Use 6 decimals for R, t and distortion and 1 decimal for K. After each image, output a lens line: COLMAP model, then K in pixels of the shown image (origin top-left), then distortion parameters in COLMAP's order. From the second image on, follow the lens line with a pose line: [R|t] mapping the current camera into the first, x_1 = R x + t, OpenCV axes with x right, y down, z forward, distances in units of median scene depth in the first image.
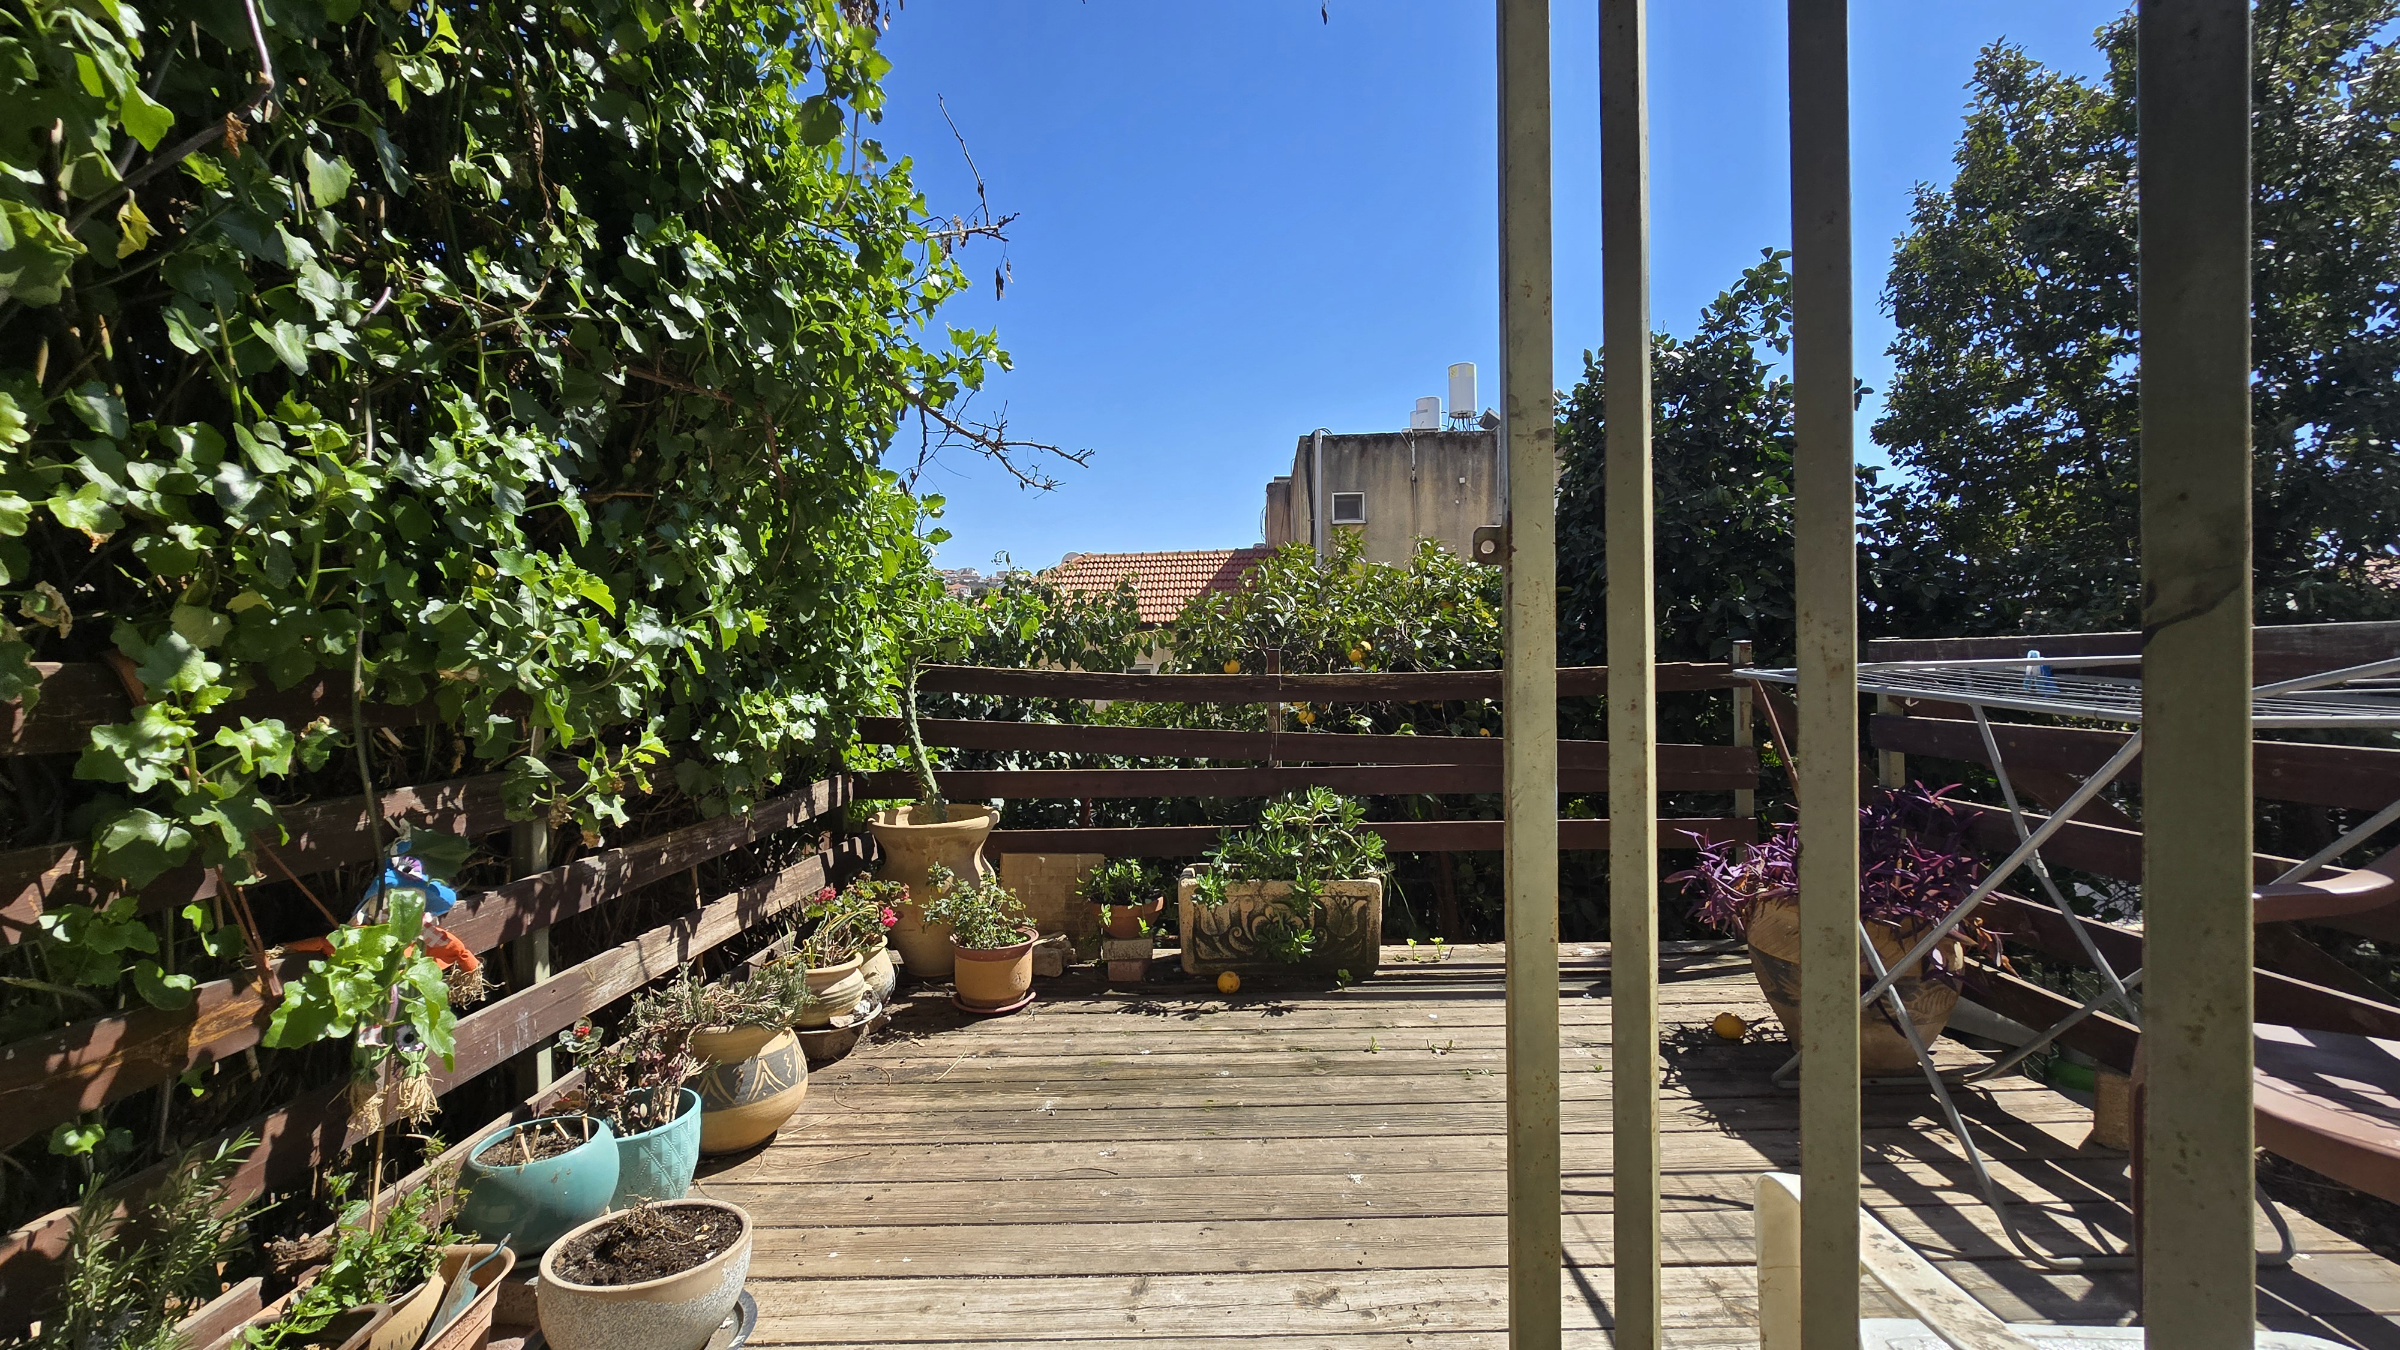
lens RADIAL K [[958.9, 0, 1210.7], [0, 958.9, 672.0], [0, 0, 1]] dist [-0.008123, 0.001298]
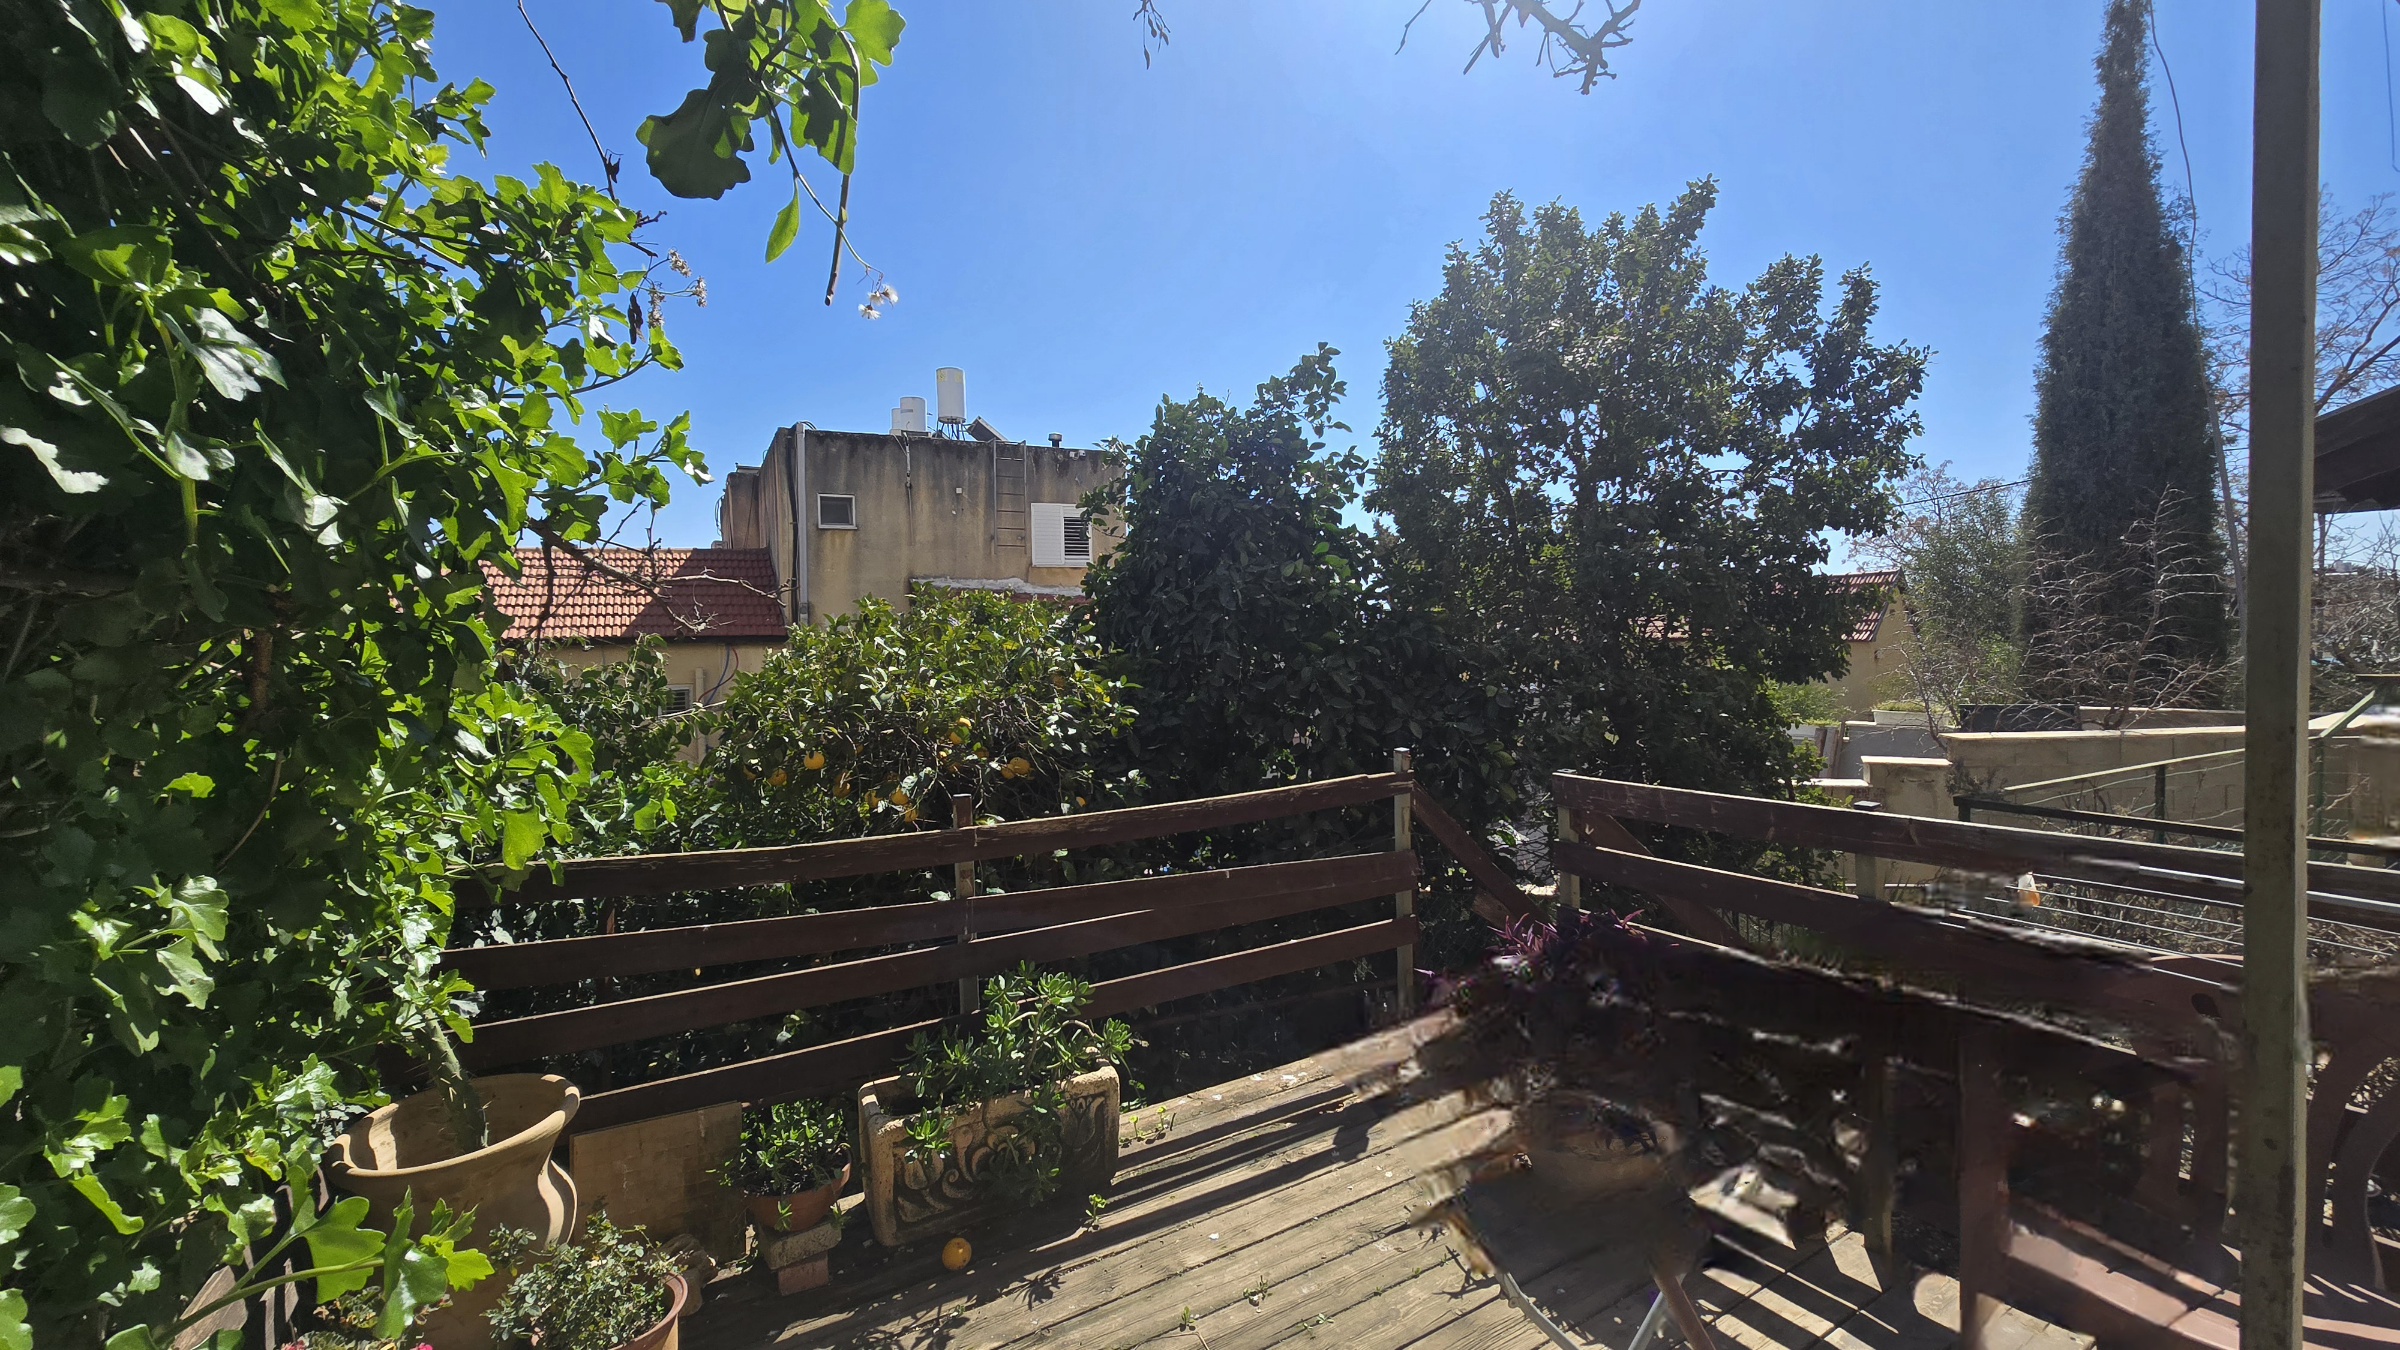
lens RADIAL K [[958.9, 0, 1188.4], [0, 958.9, 659.0], [0, 0, 1]] dist [-0.008123, 0.001298]
pose [[0.856345, -0.014745, 0.516194, -0.283582], [0.013257, 0.999891, 0.006569, -0.213962], [-0.516234, 0.001218, 0.856447, 0.315684]]
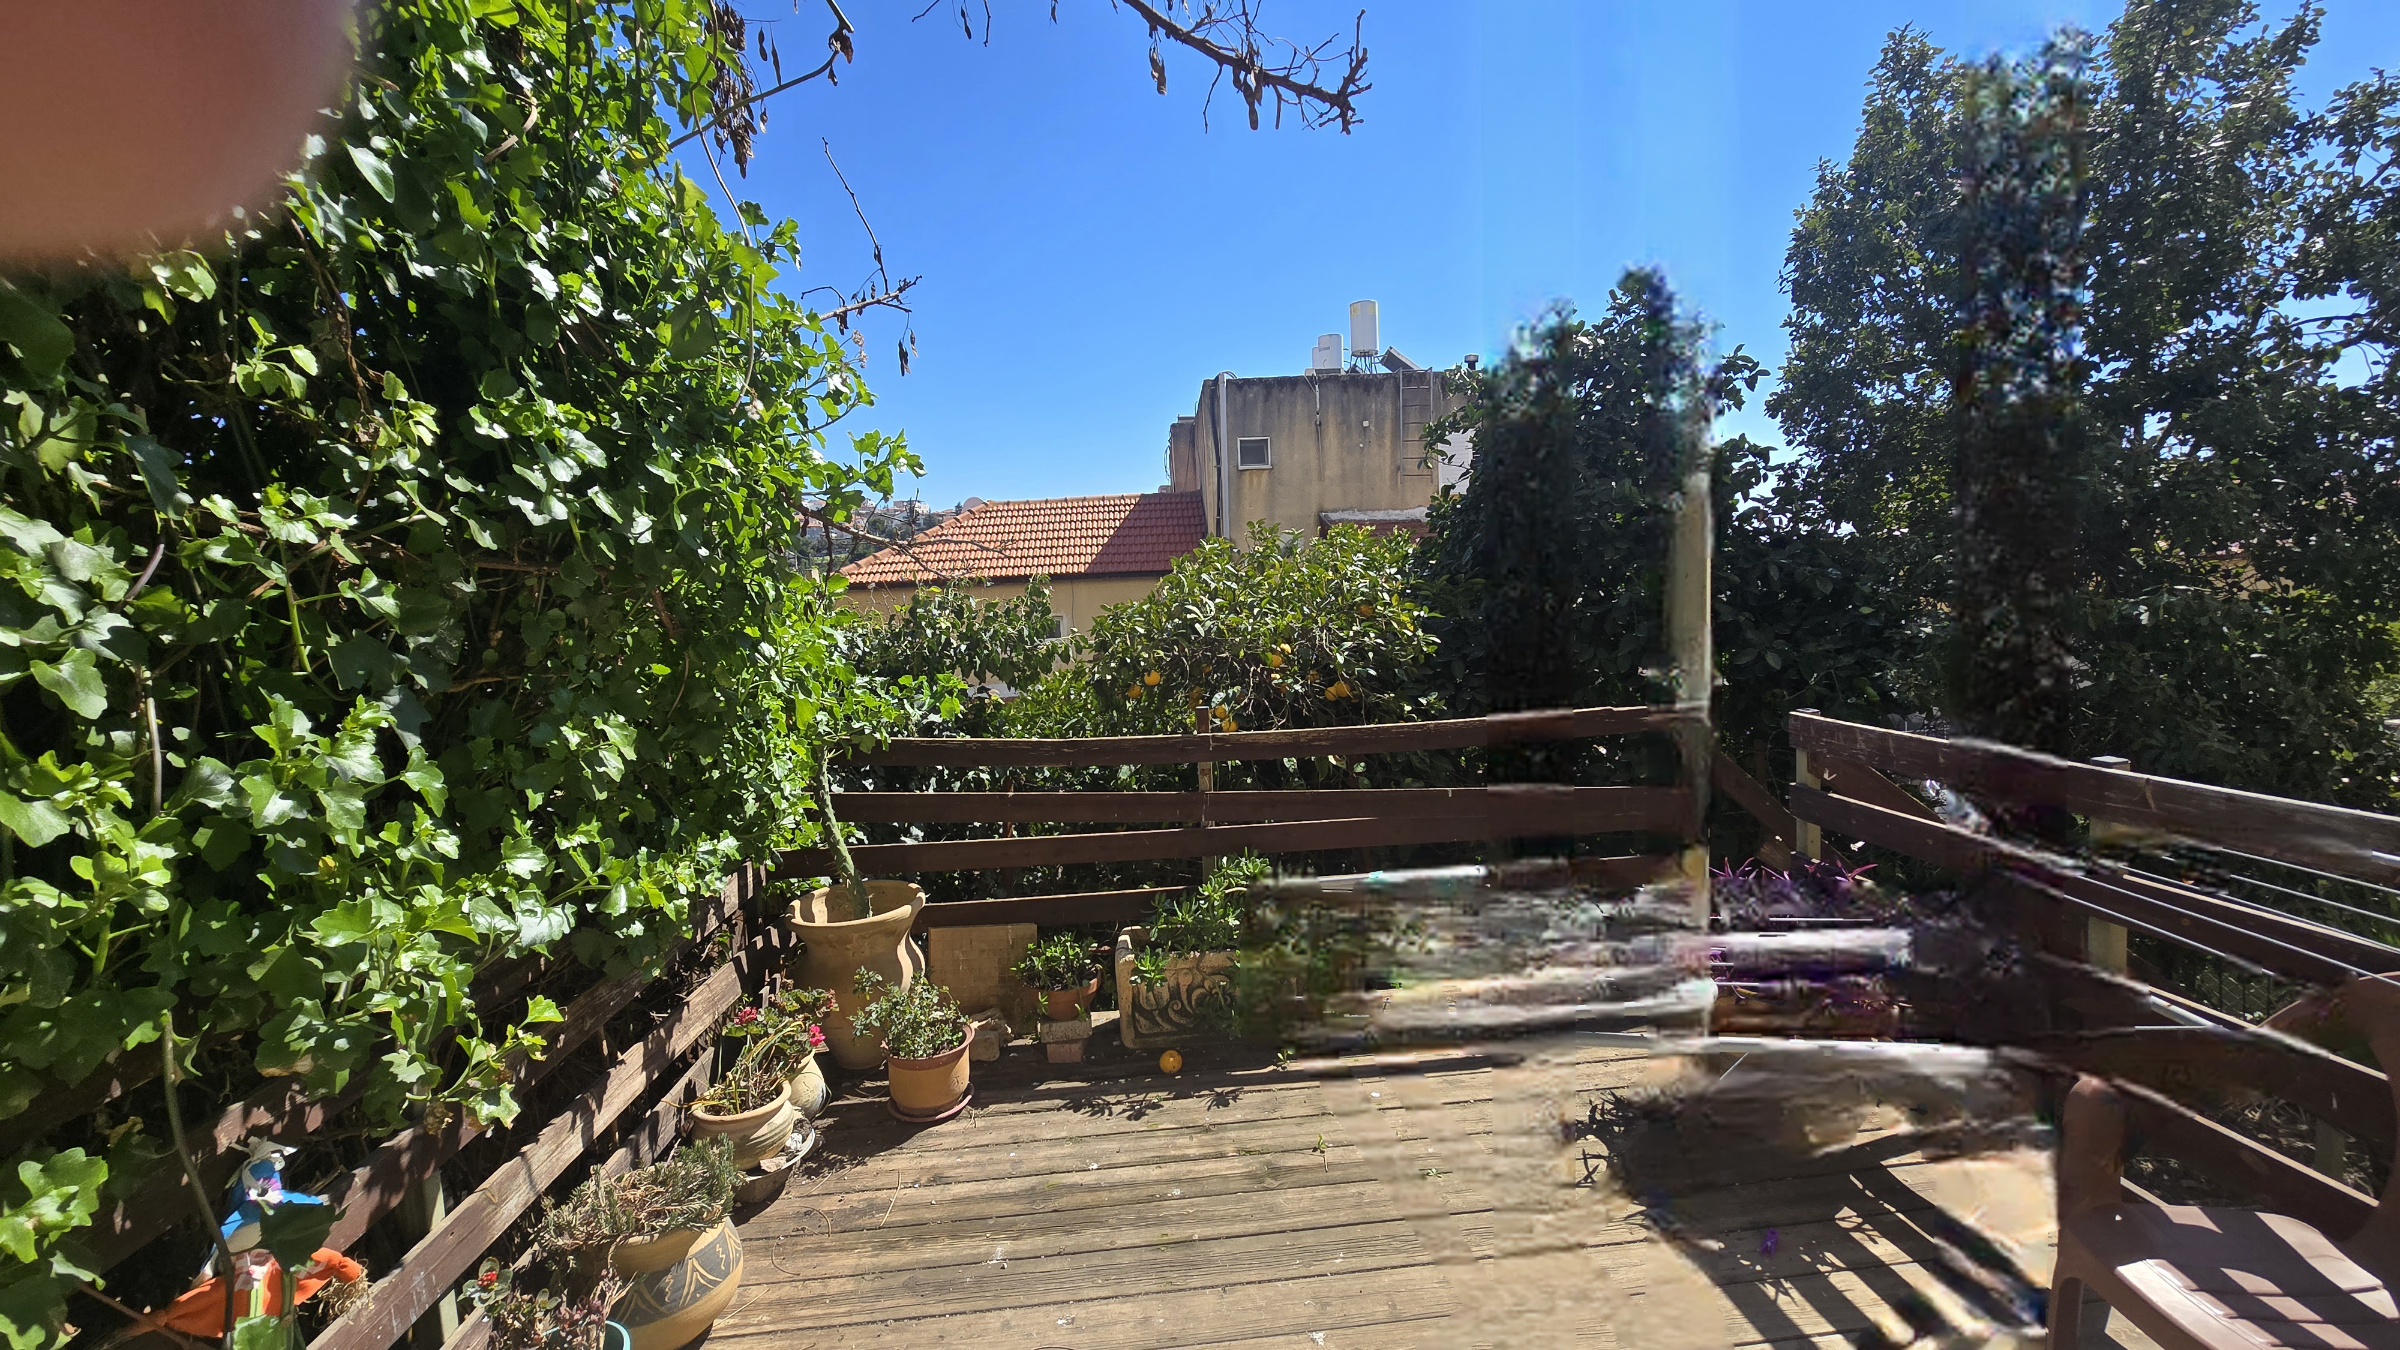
lens RADIAL K [[958.9, 0, 1206.3], [0, 958.9, 660.7], [0, 0, 1]] dist [-0.008123, 0.001298]
pose [[0.995114, -0.032397, 0.093262, -0.031144], [0.025476, 0.996898, 0.074471, -0.215744], [-0.095385, -0.071731, 0.992853, 0.057205]]
